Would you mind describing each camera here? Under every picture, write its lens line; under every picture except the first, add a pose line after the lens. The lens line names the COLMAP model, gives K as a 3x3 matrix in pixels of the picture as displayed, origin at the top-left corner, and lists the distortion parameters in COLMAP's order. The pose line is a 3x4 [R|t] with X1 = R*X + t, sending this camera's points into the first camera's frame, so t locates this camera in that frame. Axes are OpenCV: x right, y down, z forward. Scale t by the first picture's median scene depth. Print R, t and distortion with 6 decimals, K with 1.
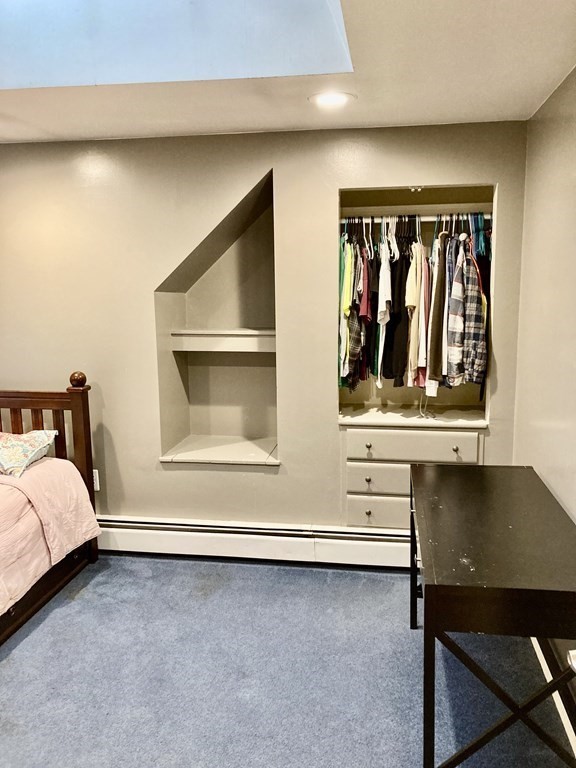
lens RADIAL K [[624.1, 0, 288.0], [0, 624.1, 384.0], [0, 0, 1]] dist [0.009644, 0.008919]
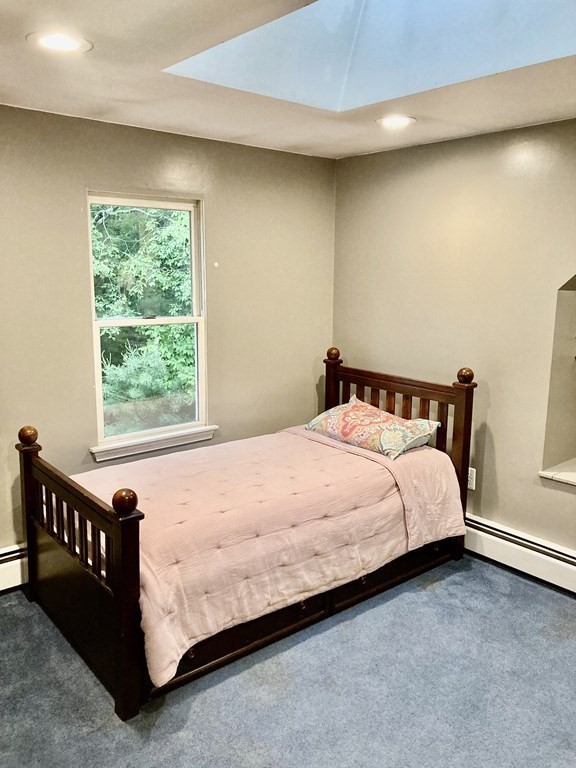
lens RADIAL K [[624.1, 0, 288.0], [0, 624.1, 384.0], [0, 0, 1]] dist [0.009644, 0.008919]
pose [[0.762263, 0.140247, -0.631891, 0.080252], [-0.128724, 0.989590, 0.064356, -0.022260], [0.634339, 0.032284, 0.772381, 0.057369]]
